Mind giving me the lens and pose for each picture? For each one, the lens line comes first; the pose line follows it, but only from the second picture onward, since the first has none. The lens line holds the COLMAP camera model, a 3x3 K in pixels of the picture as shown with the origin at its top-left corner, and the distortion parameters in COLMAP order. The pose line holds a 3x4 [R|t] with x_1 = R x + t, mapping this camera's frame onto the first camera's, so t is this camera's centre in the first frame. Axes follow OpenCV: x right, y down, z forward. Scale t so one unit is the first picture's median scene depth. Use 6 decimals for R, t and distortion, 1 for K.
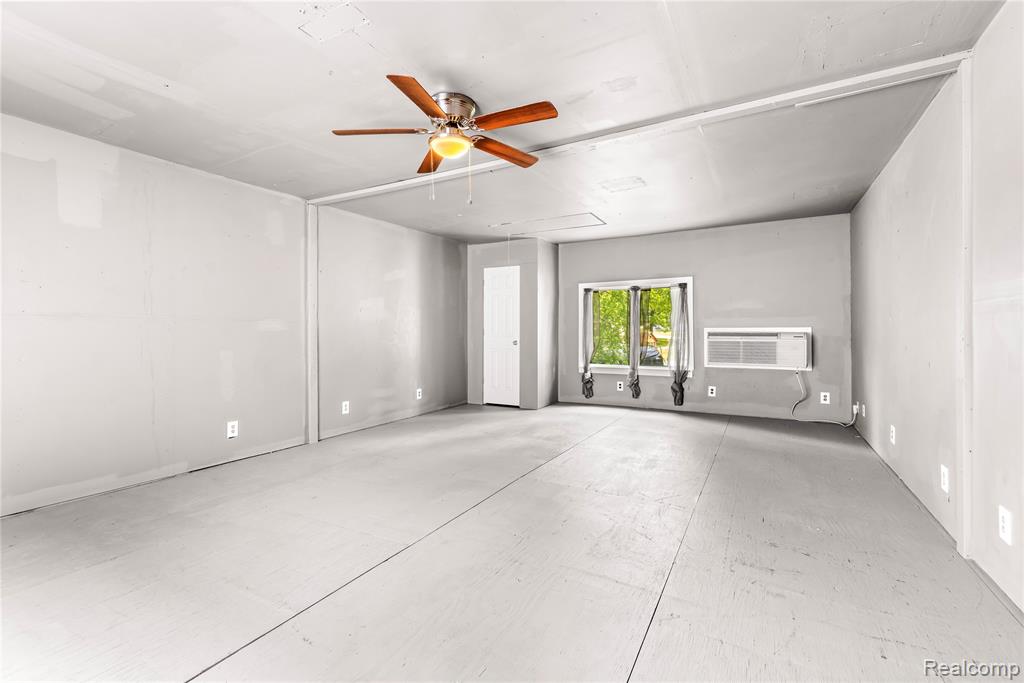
lens RADIAL K [[454.5, 0, 504.4], [0, 454.5, 338.4], [0, 0, 1]] dist [-0.000143, -0.000015]
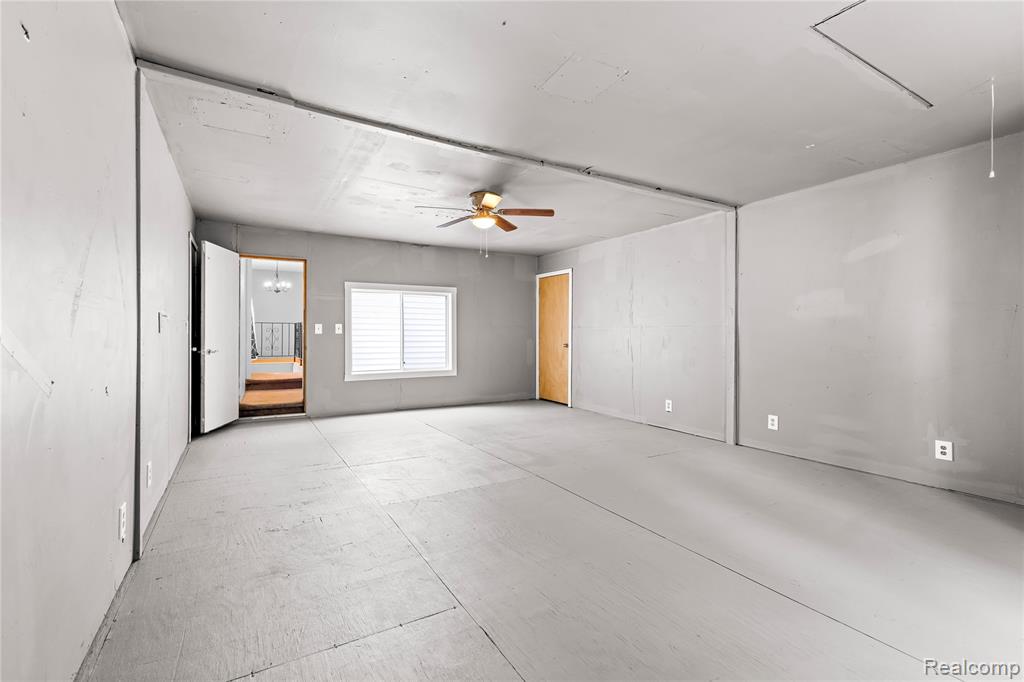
lens RADIAL K [[454.5, 0, 504.4], [0, 454.5, 337.9], [0, 0, 1]] dist [-0.000143, -0.000015]
pose [[-0.495936, 0.005953, -0.868339, 0.624979], [-0.016334, 0.999736, 0.016183, -0.014507], [0.868205, 0.022209, -0.495708, 0.929558]]
